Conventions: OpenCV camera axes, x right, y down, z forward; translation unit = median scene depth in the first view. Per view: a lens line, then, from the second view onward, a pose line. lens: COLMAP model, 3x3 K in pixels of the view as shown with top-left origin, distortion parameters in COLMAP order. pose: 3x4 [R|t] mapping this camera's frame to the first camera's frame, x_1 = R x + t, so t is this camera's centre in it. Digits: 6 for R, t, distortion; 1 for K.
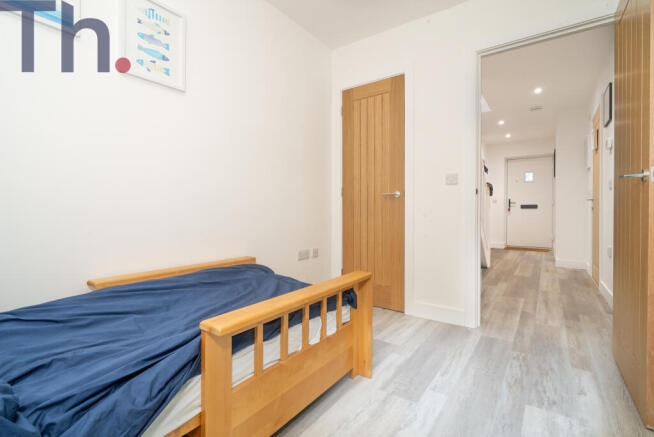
lens RADIAL K [[305.3, 0, 325.2], [0, 305.3, 212.5], [0, 0, 1]] dist [-0.000612, -0.000277]
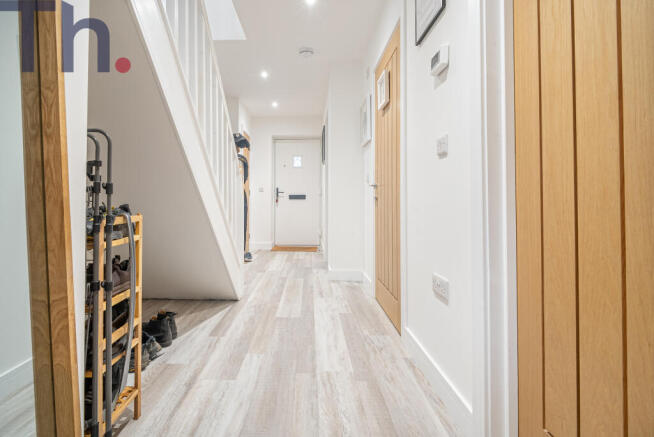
lens RADIAL K [[305.3, 0, 325.2], [0, 305.3, 212.5], [0, 0, 1]] dist [-0.000612, -0.000277]
pose [[0.777266, -0.018232, 0.628908, 0.225788], [0.000273, 0.999590, 0.028640, -0.001025], [-0.629172, -0.022089, 0.776952, 0.339920]]
